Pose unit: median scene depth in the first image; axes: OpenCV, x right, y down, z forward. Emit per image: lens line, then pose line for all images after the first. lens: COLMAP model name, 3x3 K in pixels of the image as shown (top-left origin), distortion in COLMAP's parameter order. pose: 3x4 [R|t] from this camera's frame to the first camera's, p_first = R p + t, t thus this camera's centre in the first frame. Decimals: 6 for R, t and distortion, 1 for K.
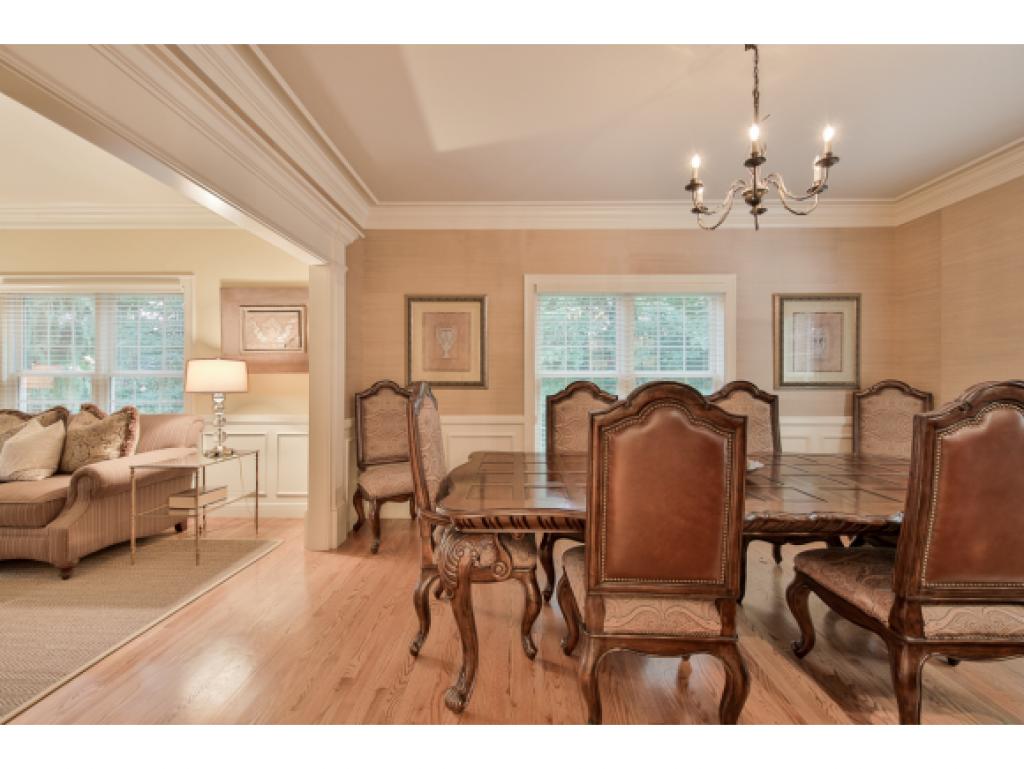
lens RADIAL K [[385.7, 0, 512.6], [0, 385.7, 378.0], [0, 0, 1]] dist [0.000492, 0.000010]
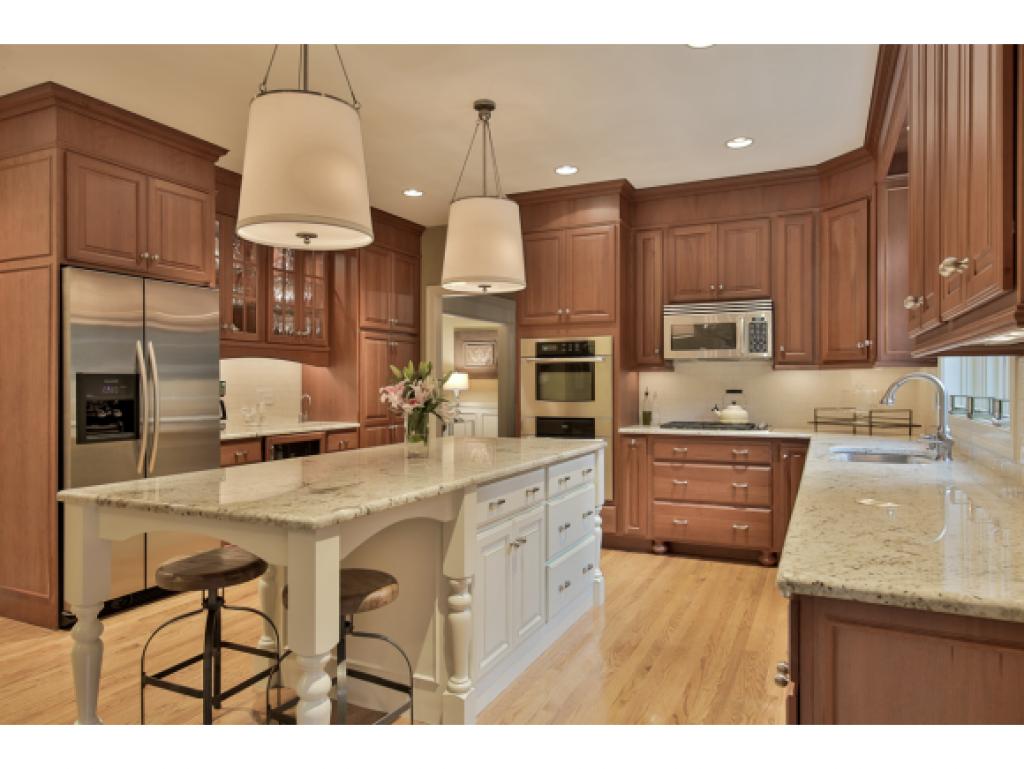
lens RADIAL K [[680.5, 0, 510.2], [0, 680.5, 381.8], [0, 0, 1]] dist [-0.001016, 0.000048]
pose [[0.915382, 0.000377, -0.402586, 0.325204], [-0.001148, 0.999998, -0.001673, 0.001572], [0.402584, 0.001993, 0.915381, -0.767718]]
